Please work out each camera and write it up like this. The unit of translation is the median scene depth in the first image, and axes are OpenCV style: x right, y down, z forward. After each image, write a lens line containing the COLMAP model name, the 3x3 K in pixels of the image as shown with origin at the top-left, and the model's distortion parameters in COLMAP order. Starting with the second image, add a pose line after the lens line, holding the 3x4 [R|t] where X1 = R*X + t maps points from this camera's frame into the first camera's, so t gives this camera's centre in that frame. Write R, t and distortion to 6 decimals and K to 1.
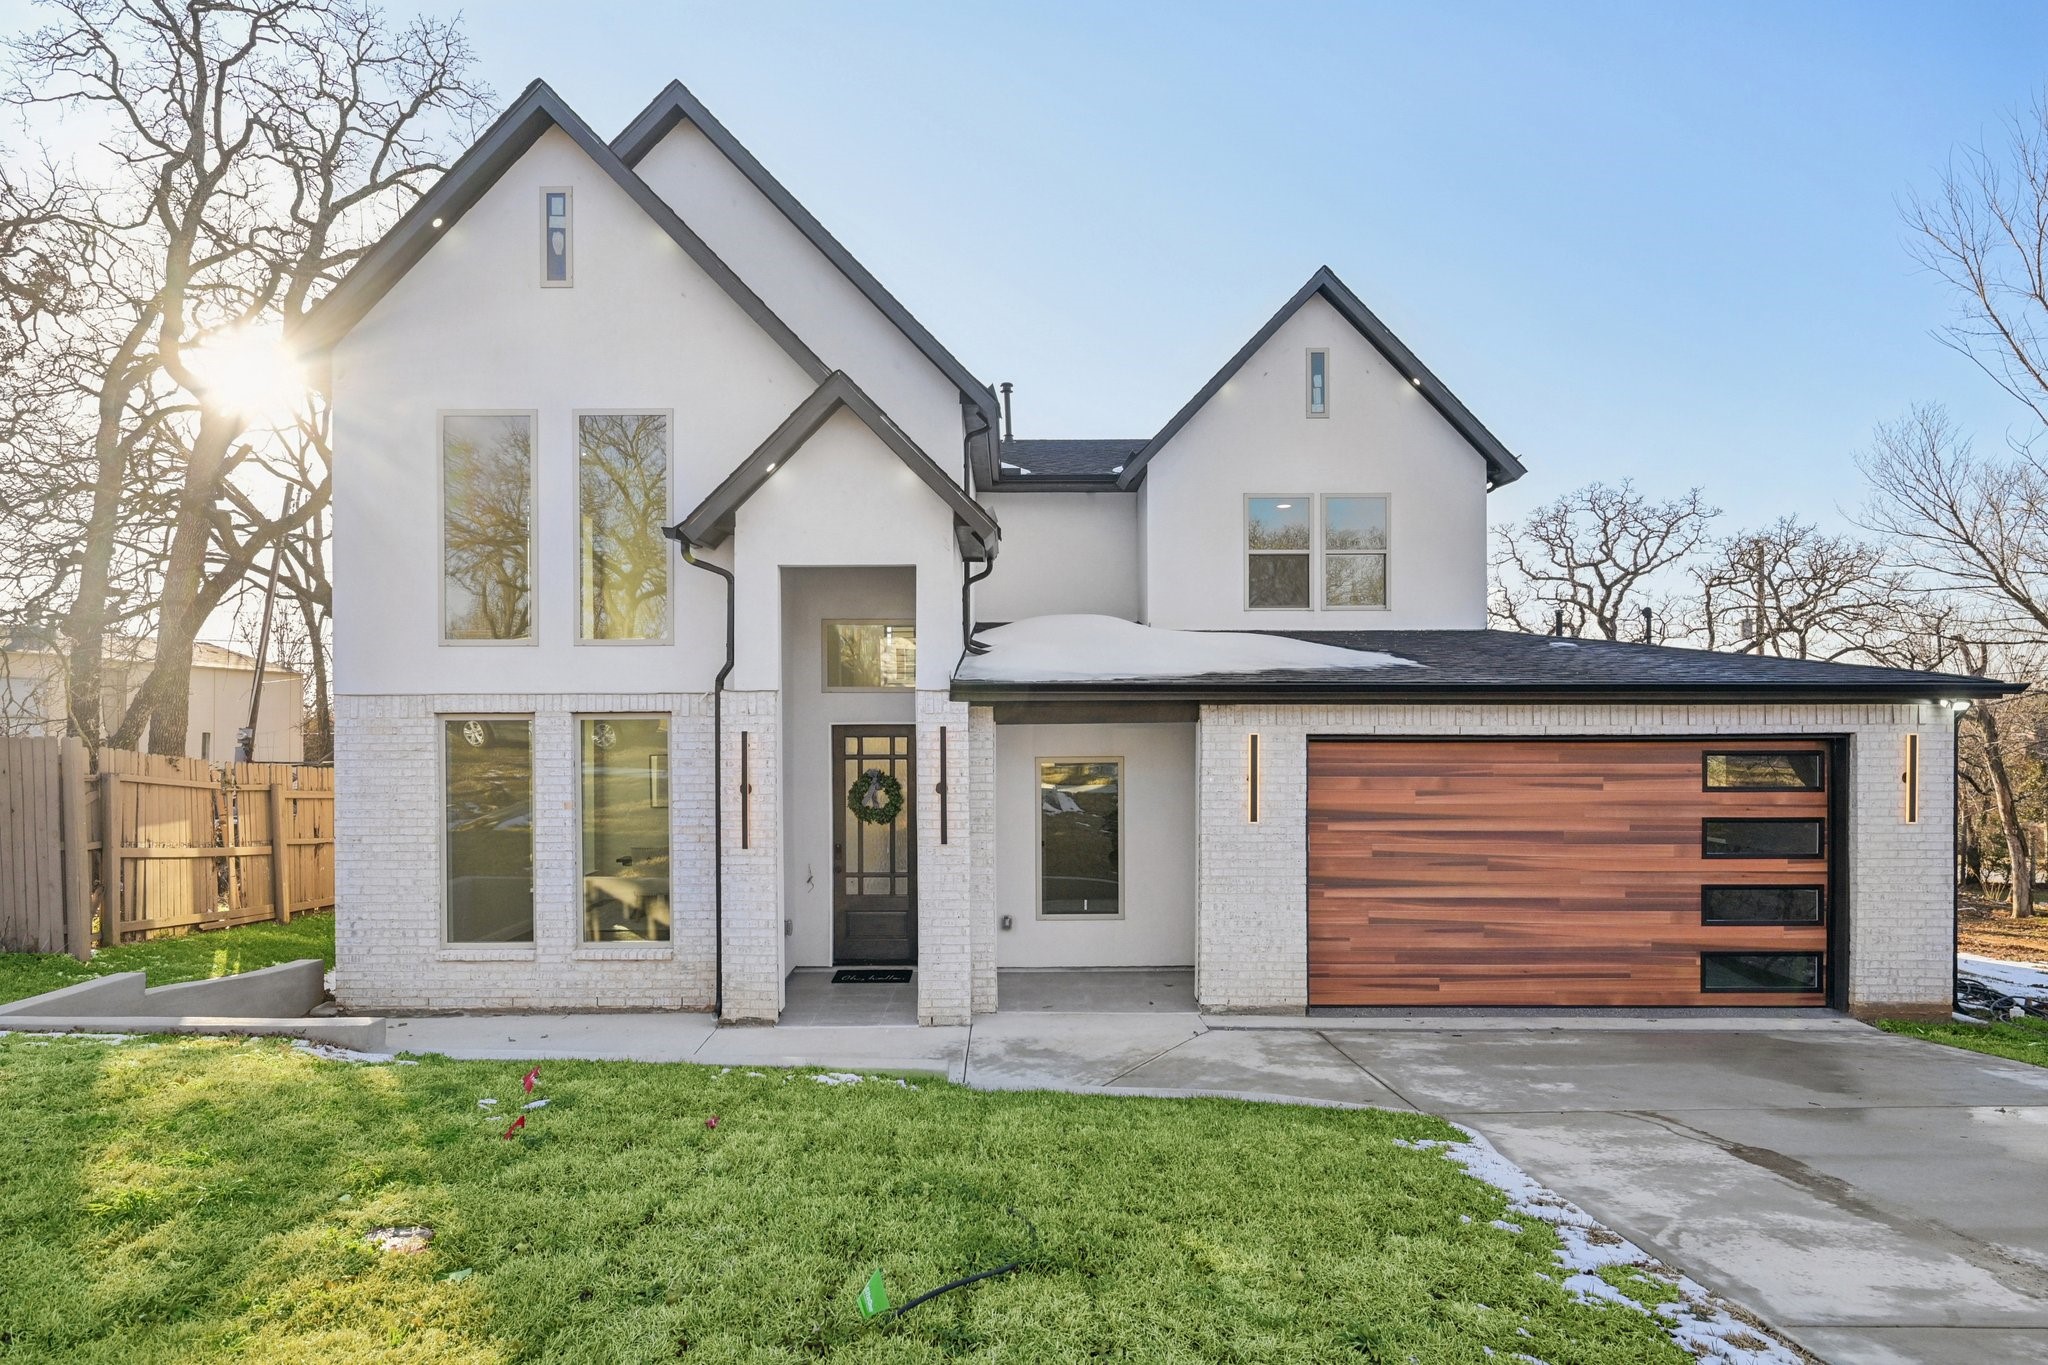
lens RADIAL K [[1107.4, 0, 949.2], [0, 1107.4, 684.9], [0, 0, 1]] dist [-0.004057, -0.000877]
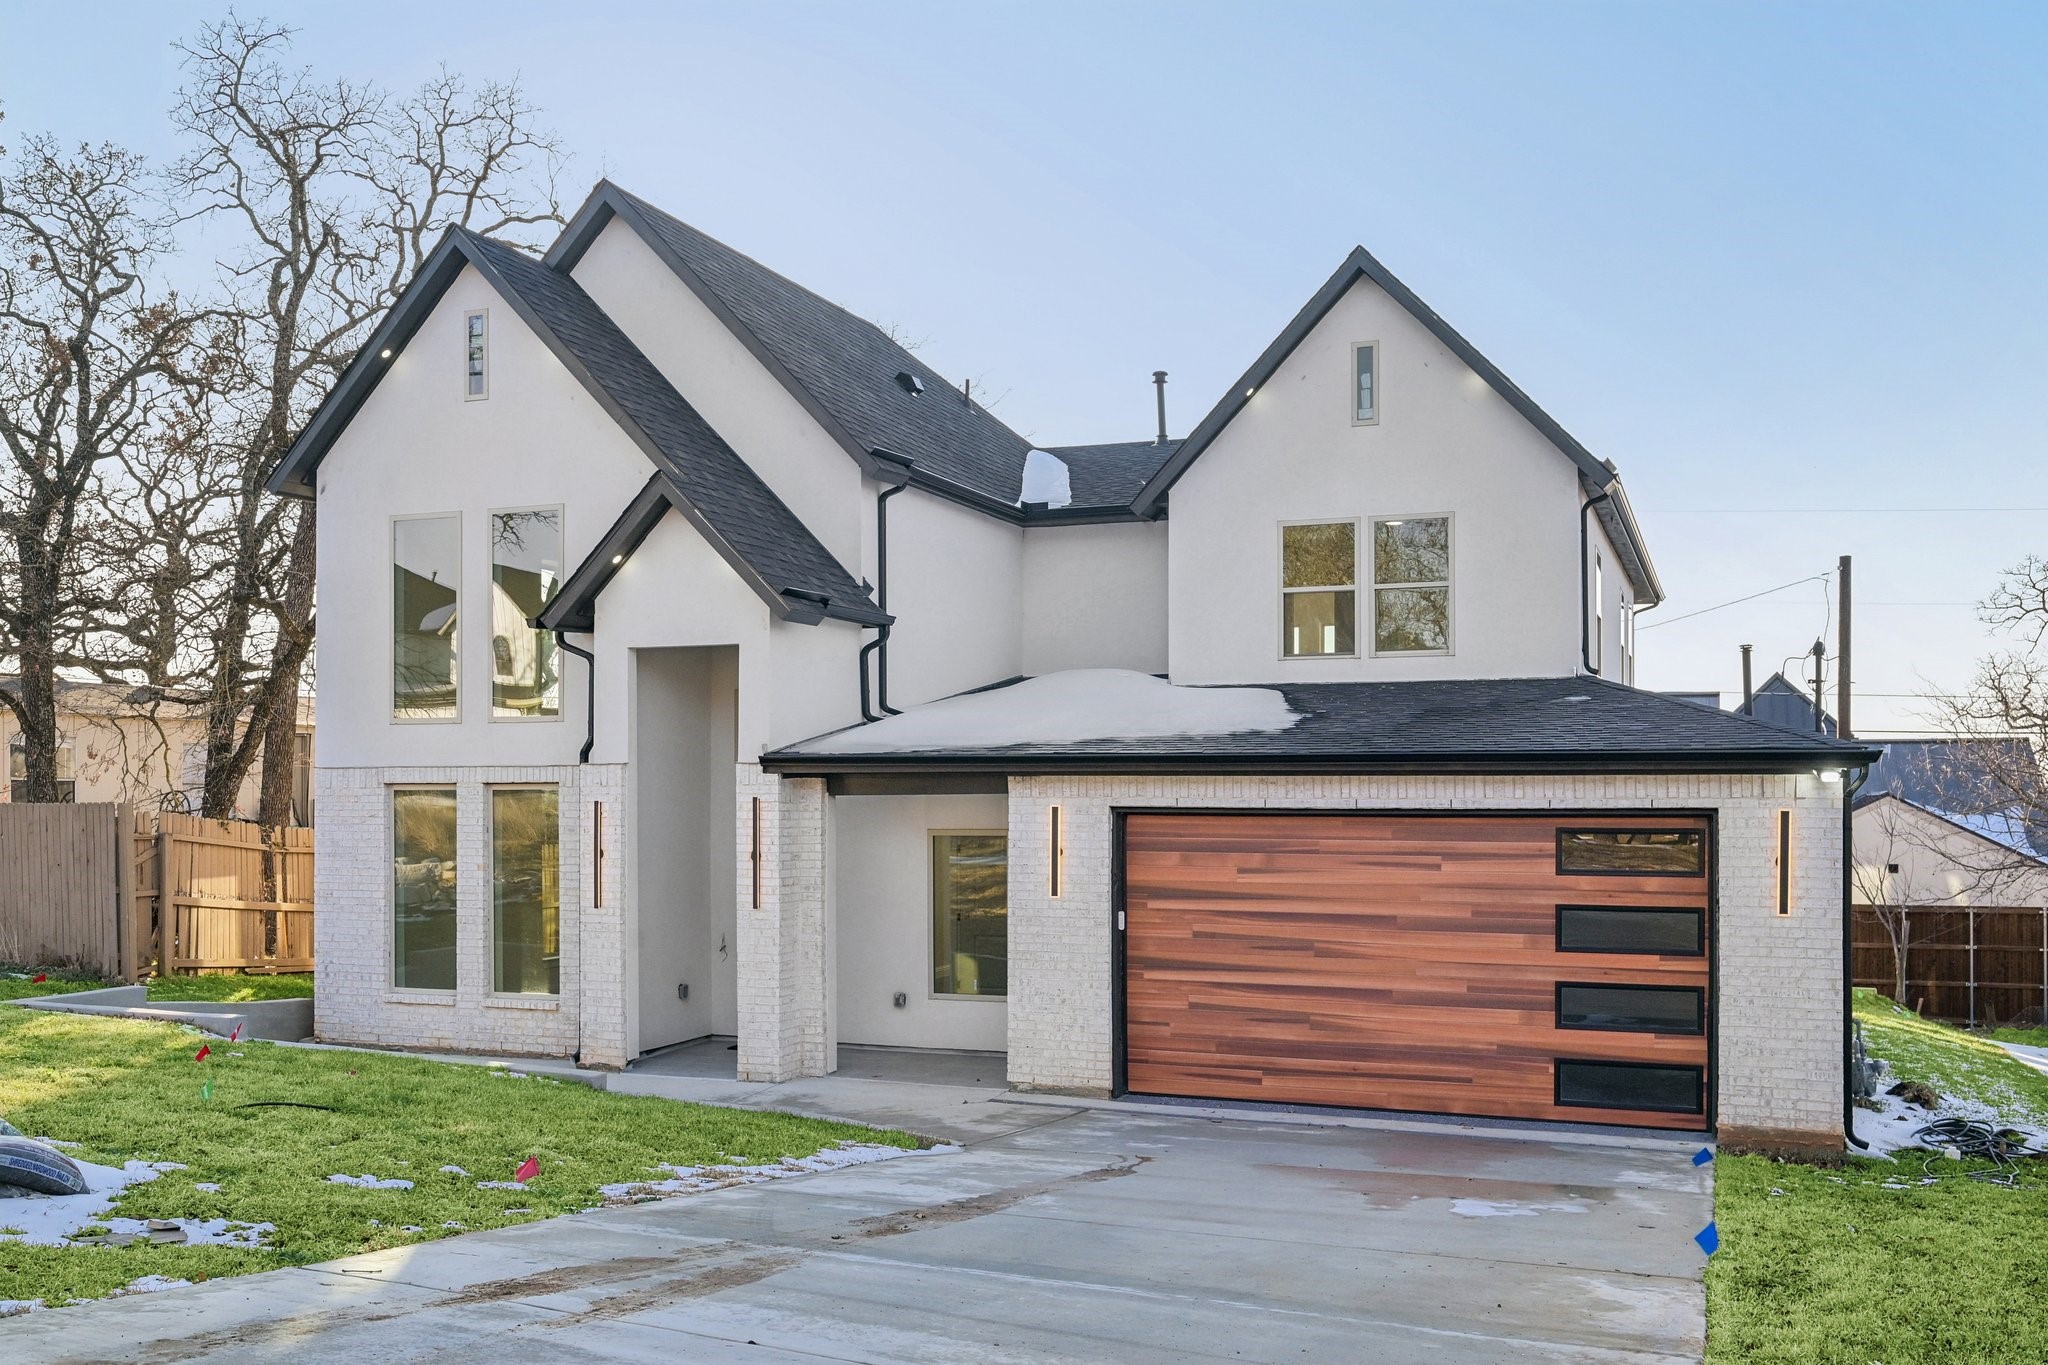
lens RADIAL K [[1803.8, 0, 1024.0], [0, 1803.8, 682.5], [0, 0, 1]] dist [-0.013851, 0.007123]
pose [[0.932699, -0.019480, -0.360128, 0.817245], [0.010888, 0.999606, -0.025871, -0.023361], [0.360490, 0.020209, 0.932544, -0.491132]]
